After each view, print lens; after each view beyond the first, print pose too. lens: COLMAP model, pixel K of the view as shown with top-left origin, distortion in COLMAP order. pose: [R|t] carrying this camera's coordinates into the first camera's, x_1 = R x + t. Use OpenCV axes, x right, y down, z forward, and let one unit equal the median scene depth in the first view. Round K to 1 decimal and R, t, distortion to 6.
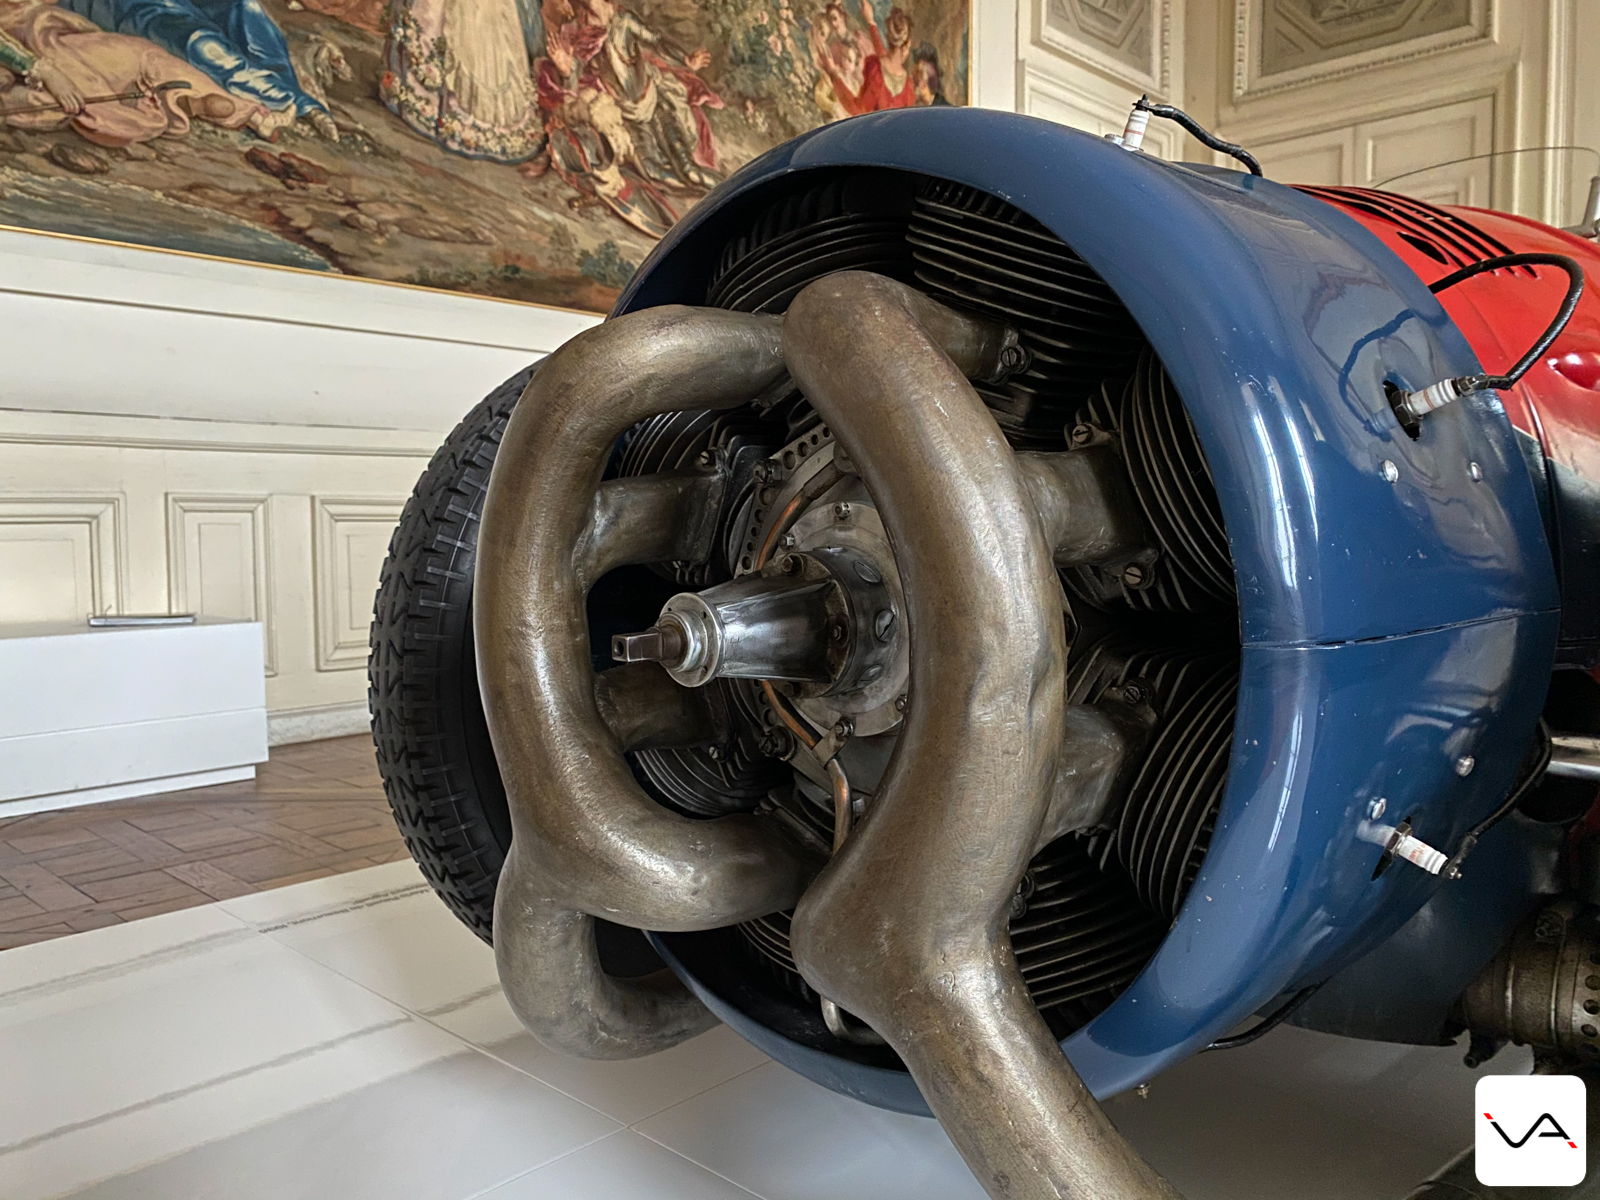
lens RADIAL K [[1212.4, 0, 771.0], [0, 1212.4, 596.6], [0, 0, 1]] dist [0.020427, -0.025694]
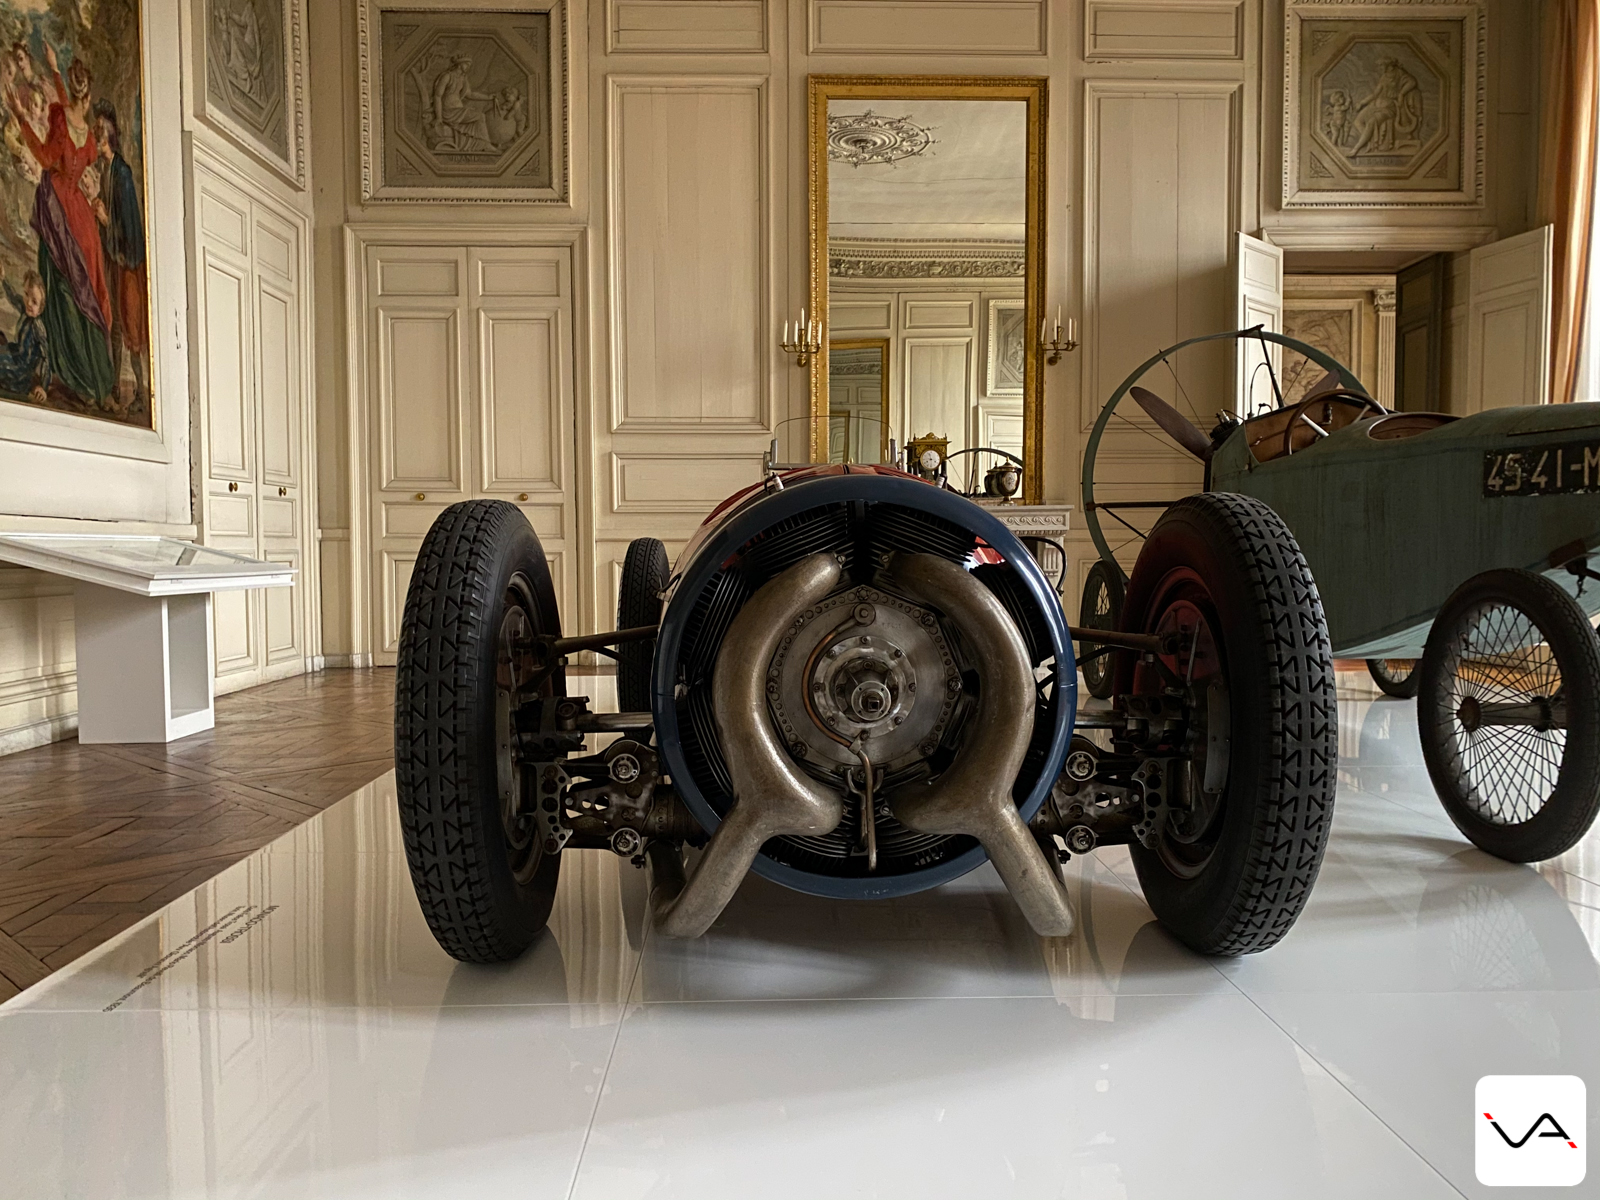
lens RADIAL K [[1212.4, 0, 800.7], [0, 1212.4, 600.1], [0, 0, 1]] dist [0.020427, -0.025694]
pose [[0.692513, -0.032094, 0.720692, -0.256546], [0.053880, 0.998521, -0.007307, -0.019114], [-0.719391, 0.043891, 0.693217, -0.081871]]
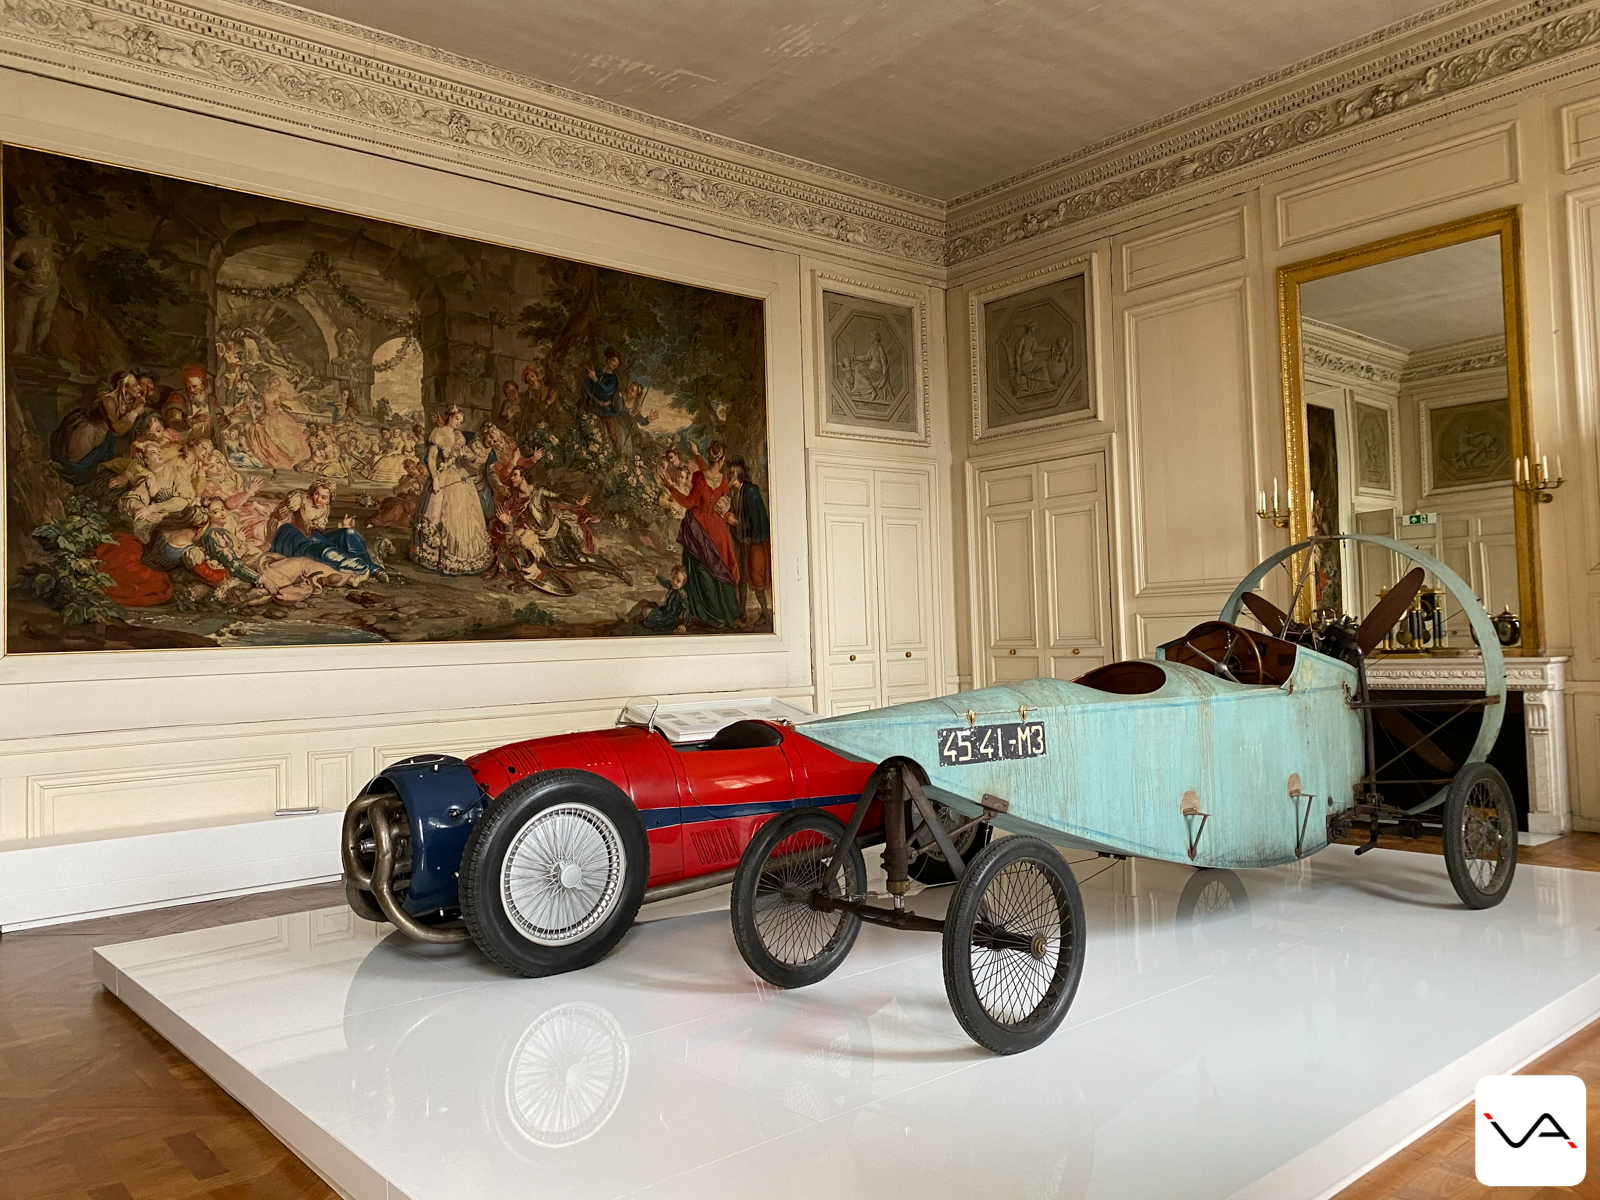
lens RADIAL K [[1212.4, 0, 798.7], [0, 1212.4, 584.1], [0, 0, 1]] dist [0.020427, -0.025694]
pose [[0.994483, -0.034789, -0.098956, 0.482372], [0.023621, 0.993442, -0.111868, -0.090705], [0.102199, 0.108914, 0.988784, -0.881518]]
